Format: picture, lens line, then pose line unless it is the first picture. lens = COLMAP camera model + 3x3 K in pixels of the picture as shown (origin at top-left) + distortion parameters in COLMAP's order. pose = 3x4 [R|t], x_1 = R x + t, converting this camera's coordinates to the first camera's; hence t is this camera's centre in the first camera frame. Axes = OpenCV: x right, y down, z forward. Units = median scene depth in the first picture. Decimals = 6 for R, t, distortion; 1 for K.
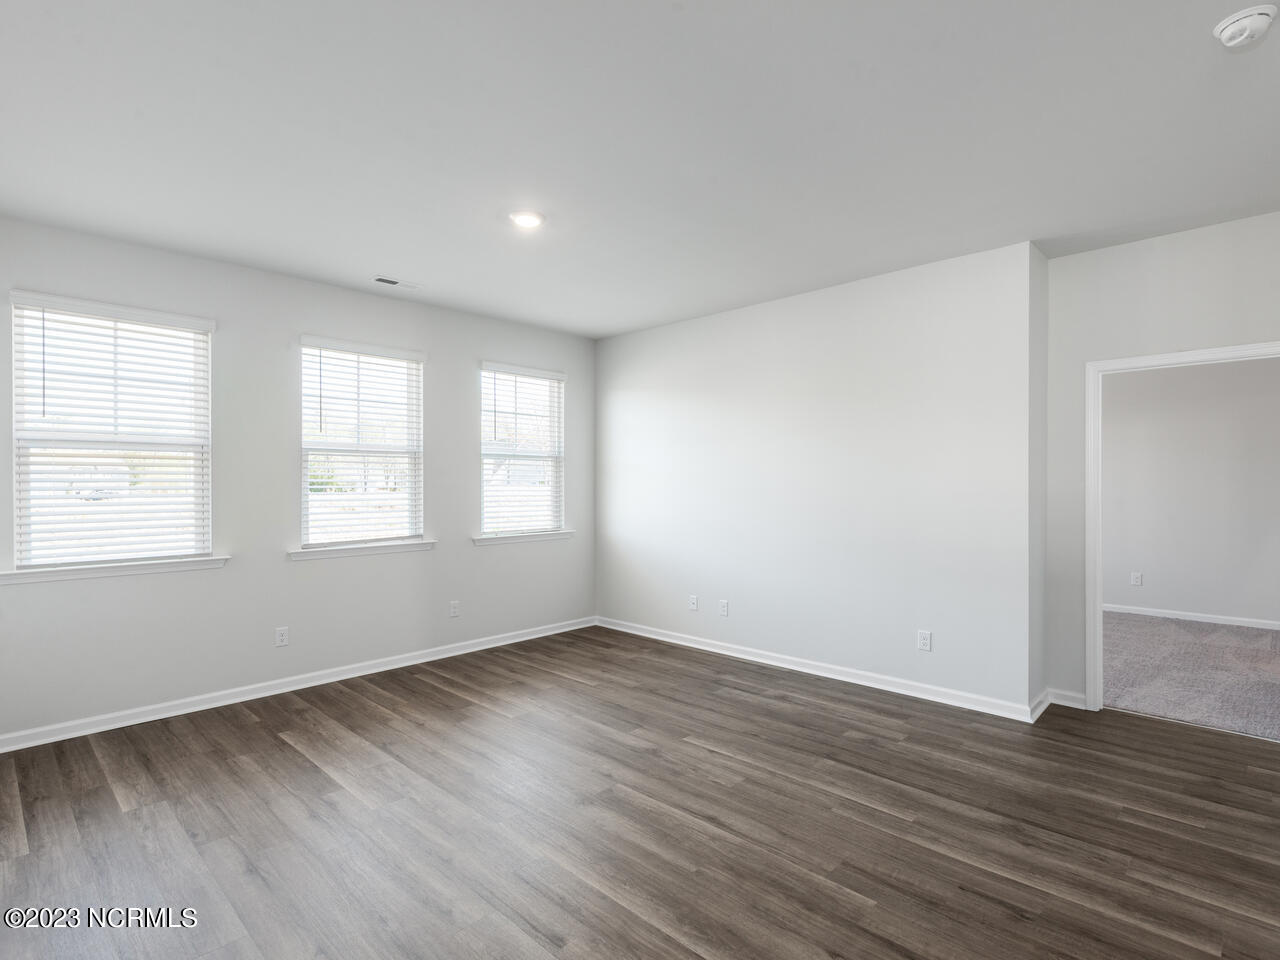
lens RADIAL K [[642.0, 0, 626.1], [0, 642.0, 485.4], [0, 0, 1]] dist [0.001778, -0.001996]
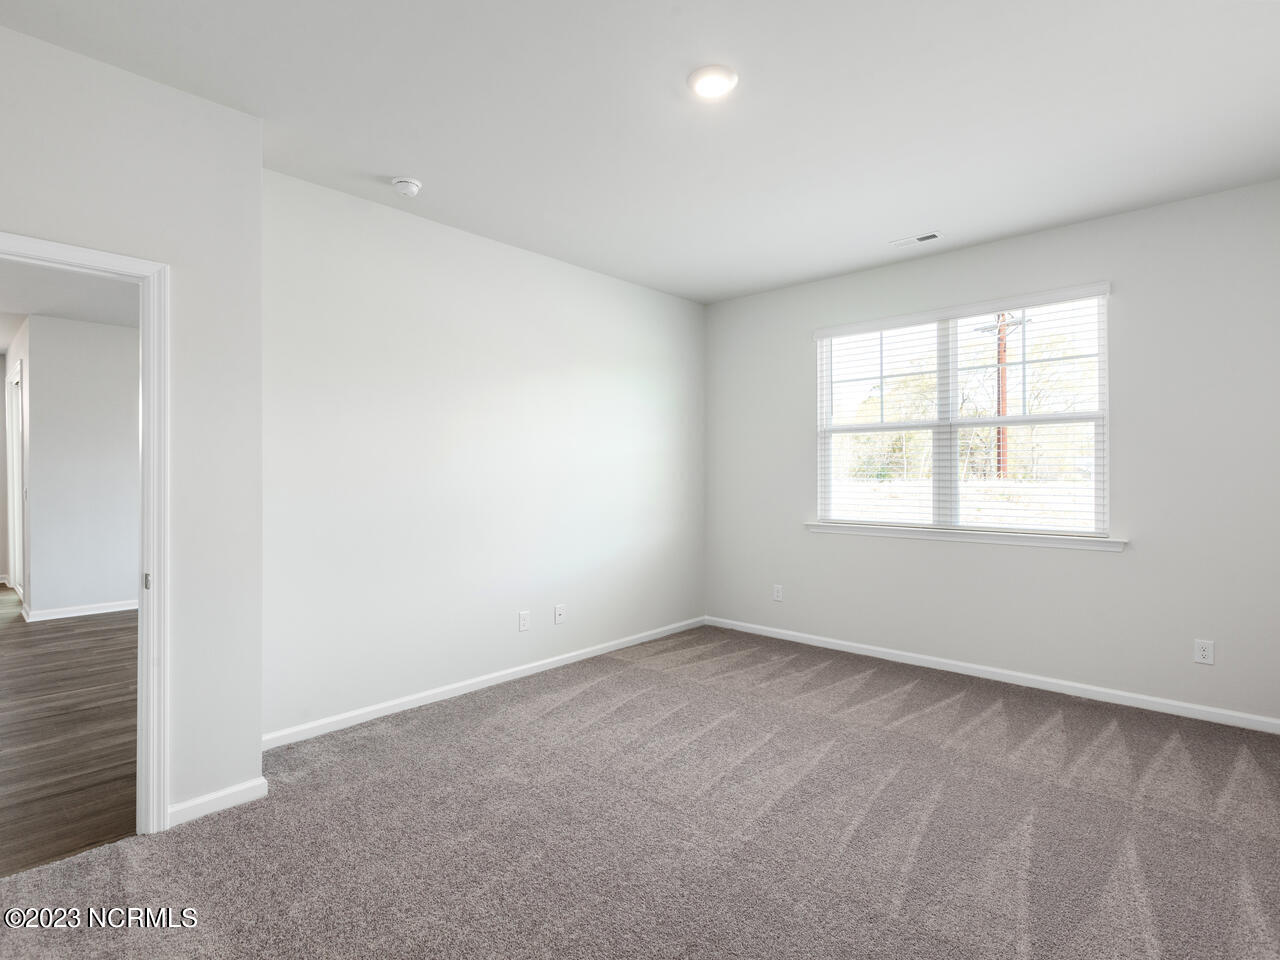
lens RADIAL K [[642.0, 0, 629.2], [0, 642.0, 472.1], [0, 0, 1]] dist [0.001778, -0.001996]
pose [[0.035863, 0.010398, -0.999303, 0.564987], [0.009656, 0.999896, 0.010750, -0.002855], [0.999310, -0.010035, 0.035759, 0.598343]]
